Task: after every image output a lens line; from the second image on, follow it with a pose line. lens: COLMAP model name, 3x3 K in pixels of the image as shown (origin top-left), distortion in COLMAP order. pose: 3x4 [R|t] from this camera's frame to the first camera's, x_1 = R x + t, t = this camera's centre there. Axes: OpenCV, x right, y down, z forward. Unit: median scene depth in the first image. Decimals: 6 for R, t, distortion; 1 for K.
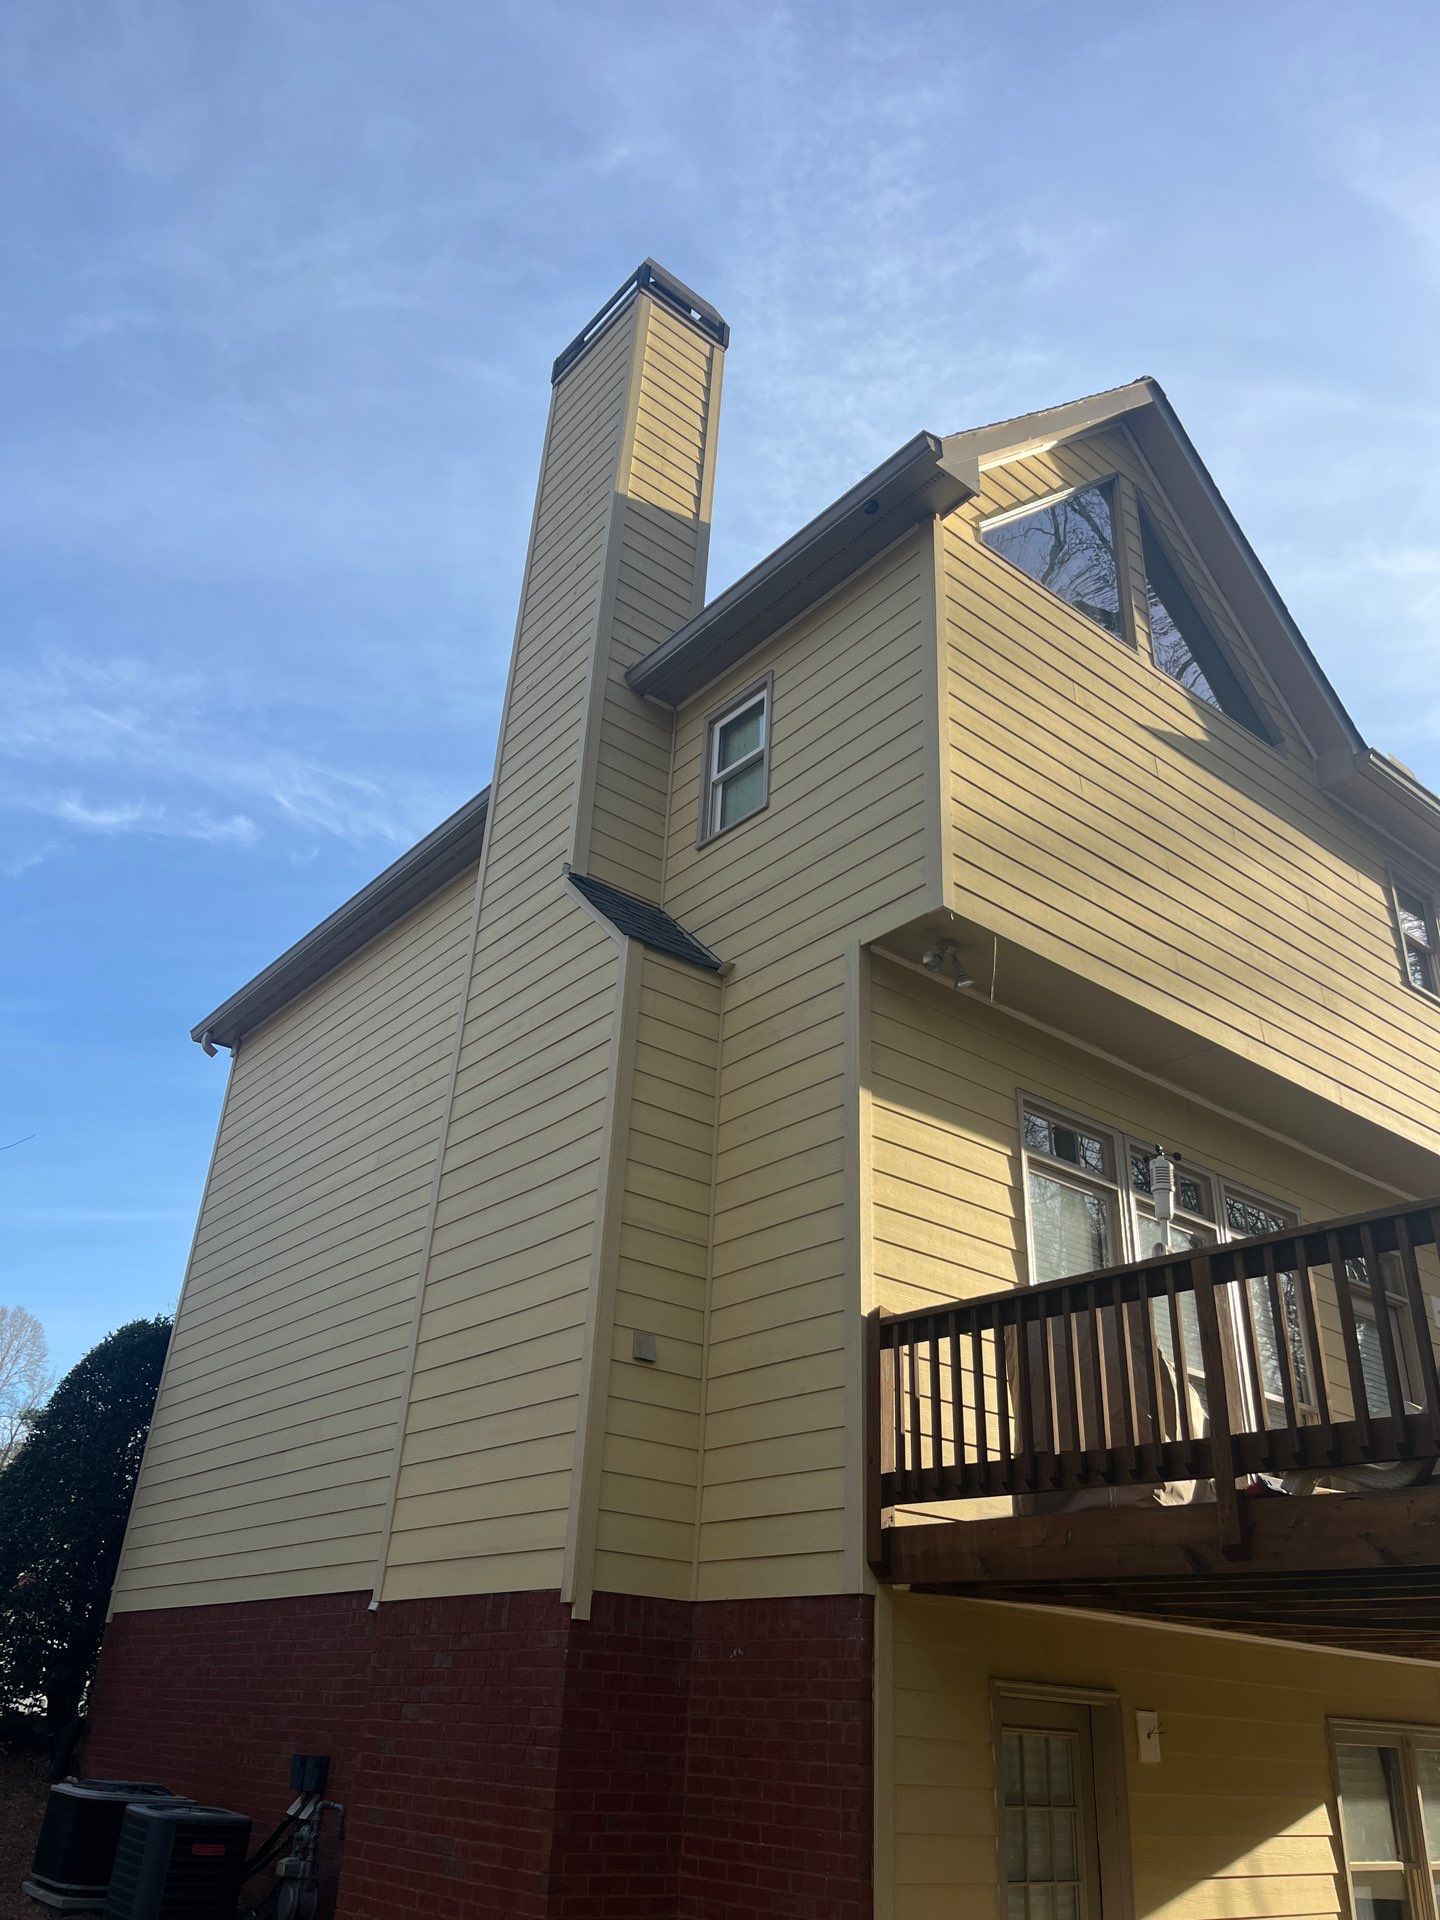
lens RADIAL K [[1449.9, 0, 702.5], [0, 1449.9, 946.6], [0, 0, 1]] dist [0.066023, -0.079287]
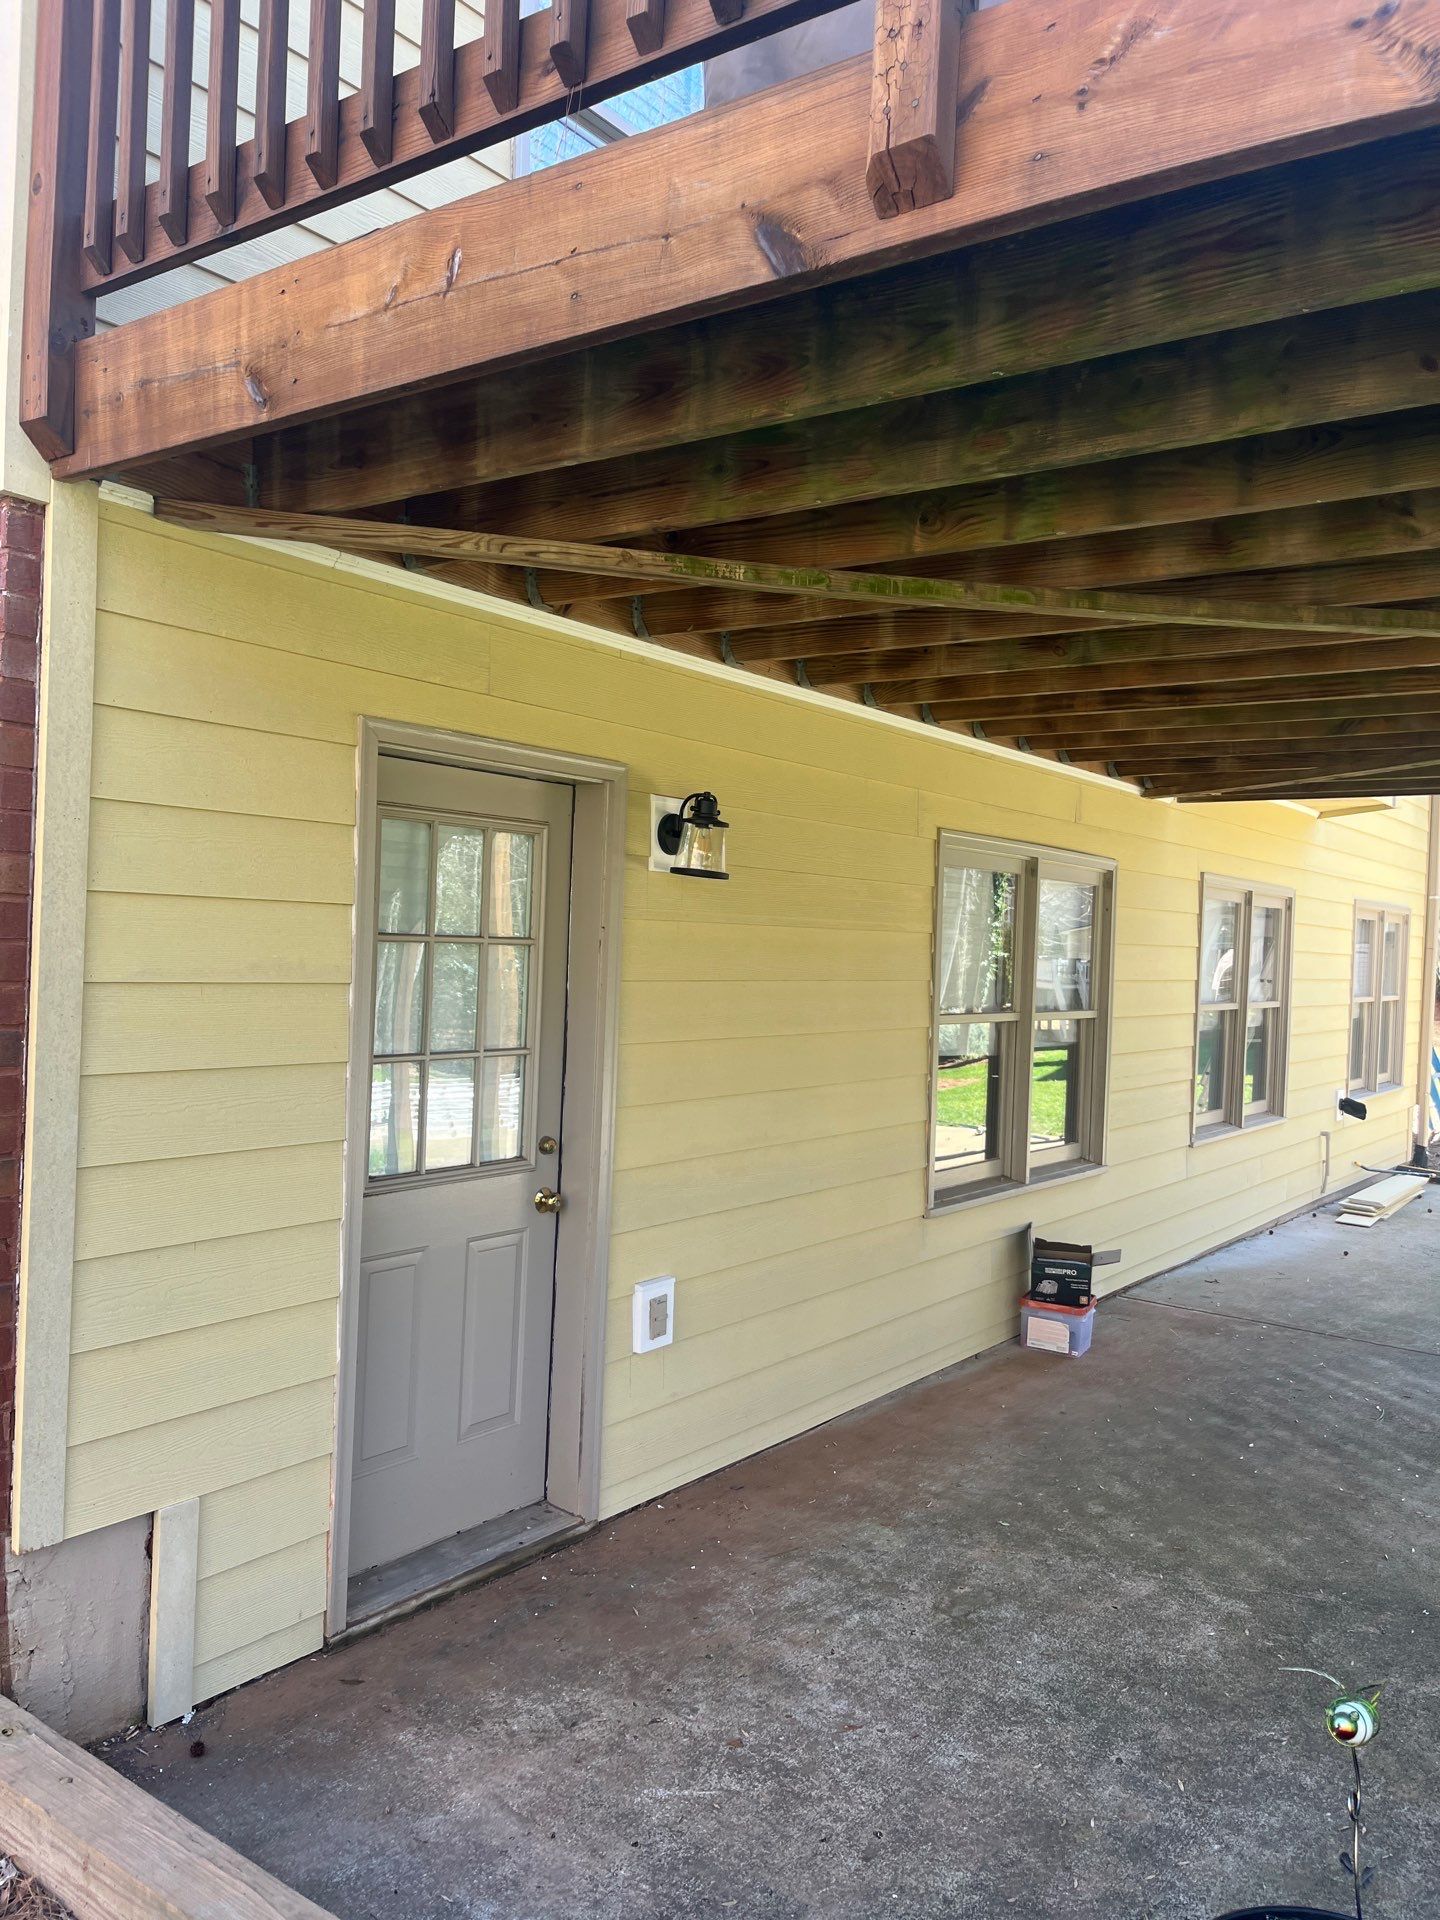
lens RADIAL K [[1442.8, 0, 720.0], [0, 1442.8, 960.0], [0, 0, 1]] dist [0.070846, -0.079581]
pose [[0.968379, -0.013964, 0.249094, 0.143636], [-0.111952, 0.867943, 0.483882, 0.240139], [-0.222957, -0.496467, 0.838934, 0.390833]]
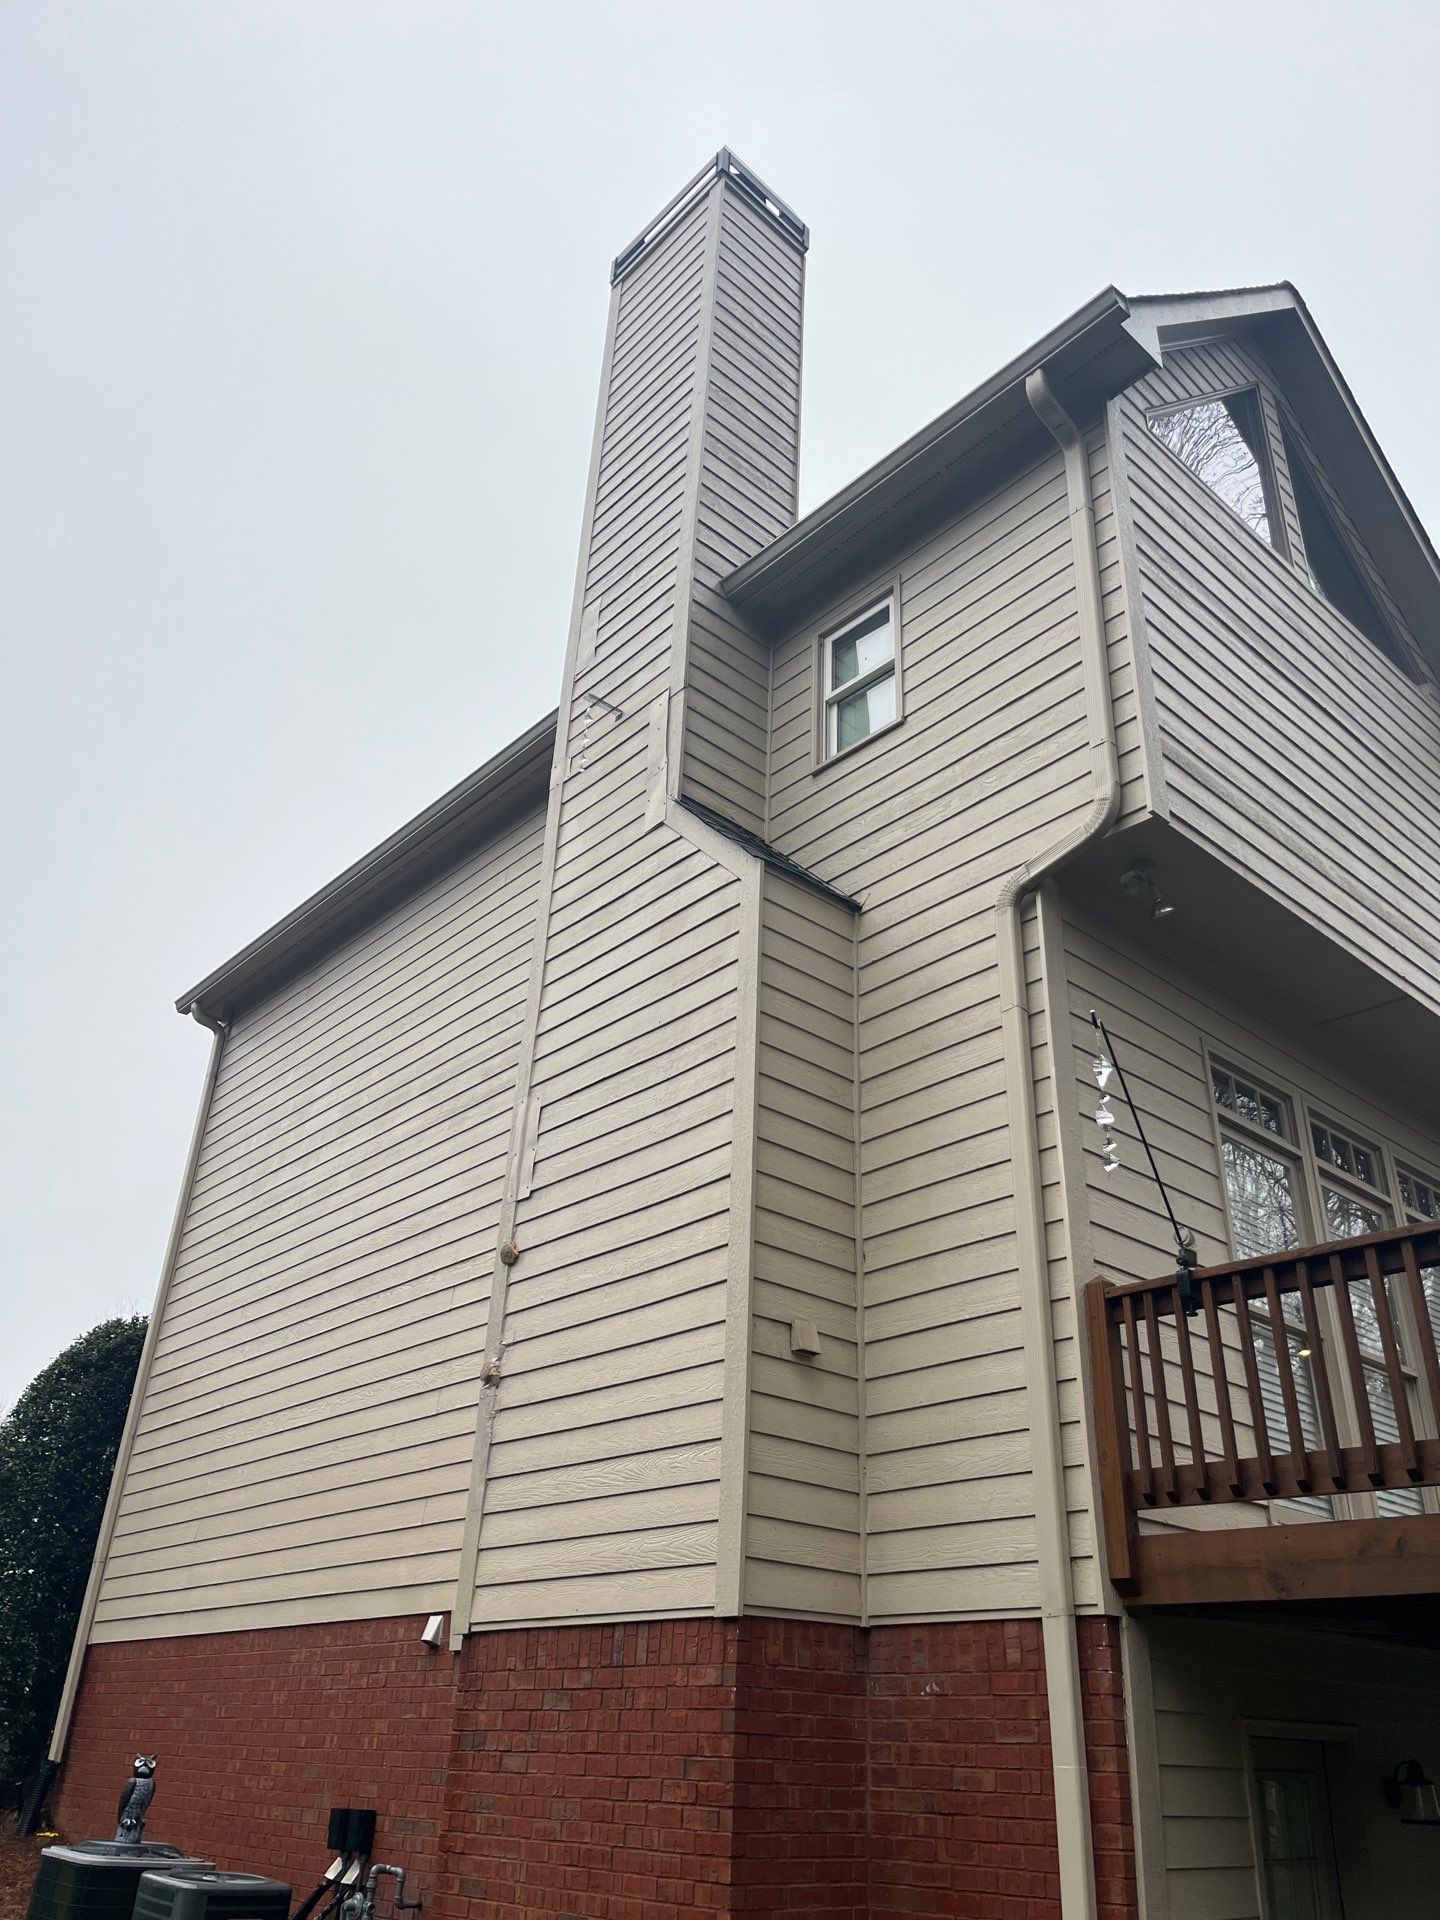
lens RADIAL K [[1442.8, 0, 720.0], [0, 1442.8, 960.0], [0, 0, 1]] dist [0.070846, -0.079581]
pose [[0.998325, 0.016522, 0.055440, -0.115606], [-0.016176, 0.999847, -0.006693, 0.057725], [-0.055542, 0.005785, 0.998440, 0.134602]]
